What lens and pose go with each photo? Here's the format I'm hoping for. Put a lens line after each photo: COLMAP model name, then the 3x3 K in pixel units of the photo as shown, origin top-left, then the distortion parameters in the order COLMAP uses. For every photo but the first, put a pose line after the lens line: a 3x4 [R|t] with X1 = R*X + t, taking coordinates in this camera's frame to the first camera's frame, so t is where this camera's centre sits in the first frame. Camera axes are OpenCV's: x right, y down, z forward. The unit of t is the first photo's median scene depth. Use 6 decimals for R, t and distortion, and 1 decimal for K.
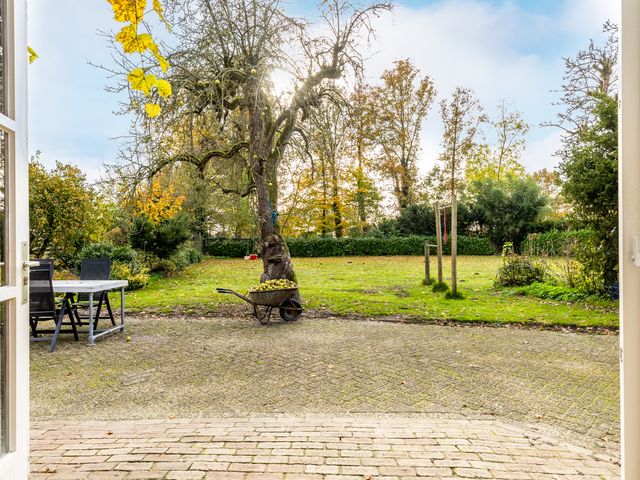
lens RADIAL K [[415.4, 0, 320.0], [0, 415.4, 240.0], [0, 0, 1]] dist [-0.001229, 0.000019]
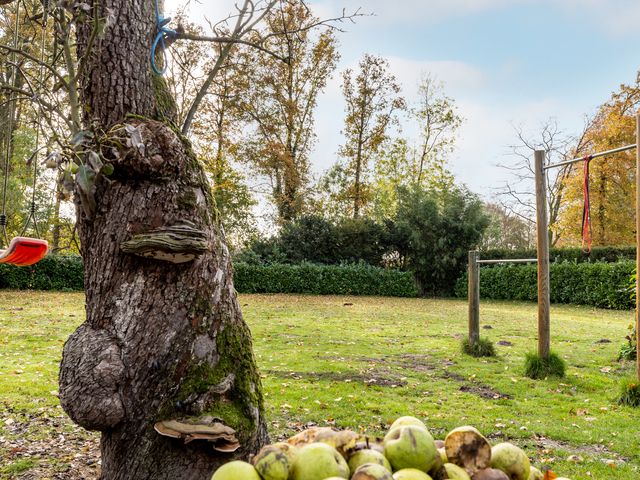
lens RADIAL K [[566.0, 0, 320.0], [0, 566.0, 240.0], [0, 0, 1]] dist [-0.006272, -0.000770]
pose [[0.947873, 0.058710, 0.313193, -0.023761], [-0.038969, 0.996860, -0.068929, 0.011097], [-0.316257, 0.053131, 0.947185, 0.147326]]
